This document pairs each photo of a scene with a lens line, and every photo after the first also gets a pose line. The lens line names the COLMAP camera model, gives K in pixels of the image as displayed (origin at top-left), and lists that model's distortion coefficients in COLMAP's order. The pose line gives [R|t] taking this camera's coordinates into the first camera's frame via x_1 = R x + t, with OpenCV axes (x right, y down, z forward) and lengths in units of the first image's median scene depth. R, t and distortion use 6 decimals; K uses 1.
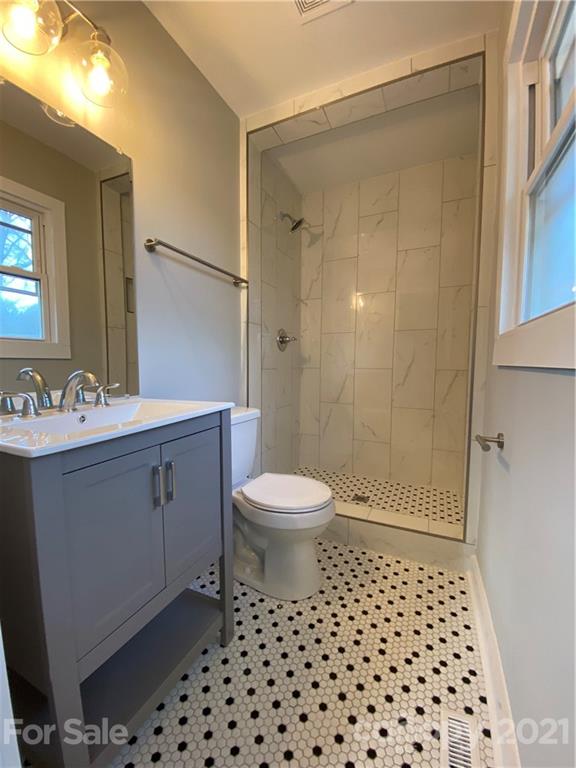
lens RADIAL K [[307.4, 0, 290.5], [0, 307.4, 388.3], [0, 0, 1]] dist [0.020516, -0.020185]
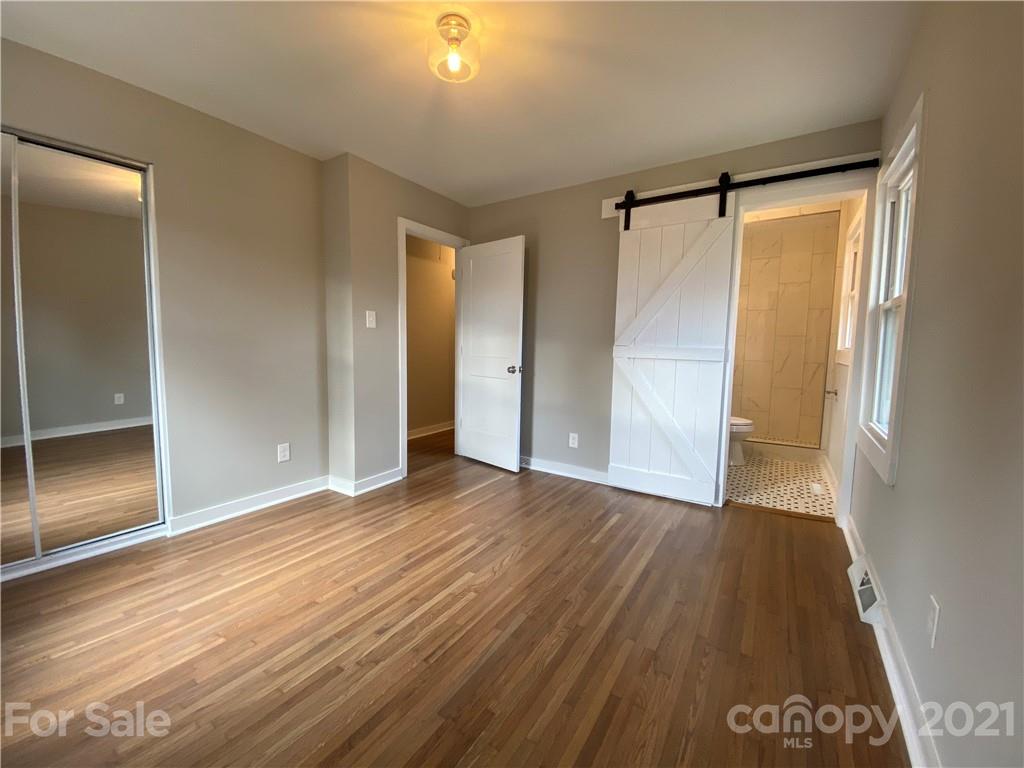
lens RADIAL K [[409.9, 0, 510.0], [0, 409.9, 380.5], [0, 0, 1]] dist [0.020516, -0.020185]
pose [[0.987578, 0.027174, -0.154760, -0.629723], [-0.026495, 0.999628, 0.006448, 0.051004], [0.154877, -0.002268, 0.987931, -1.199975]]
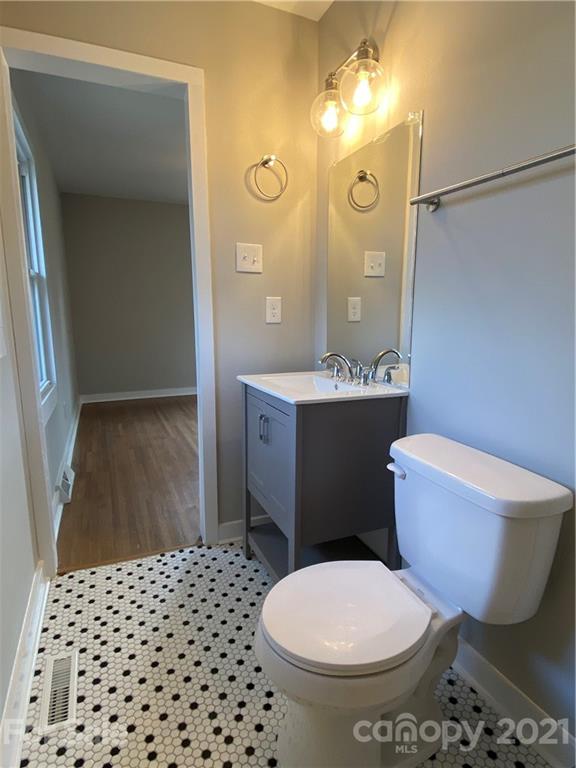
lens RADIAL K [[410.1, 0, 288.0], [0, 410.1, 384.0], [0, 0, 1]] dist [0.039534, -0.040461]
pose [[-0.660303, 0.130069, -0.739650, 0.321494], [-0.071127, 0.969629, 0.234008, -0.126198], [0.747624, 0.207125, -0.630997, 0.774786]]
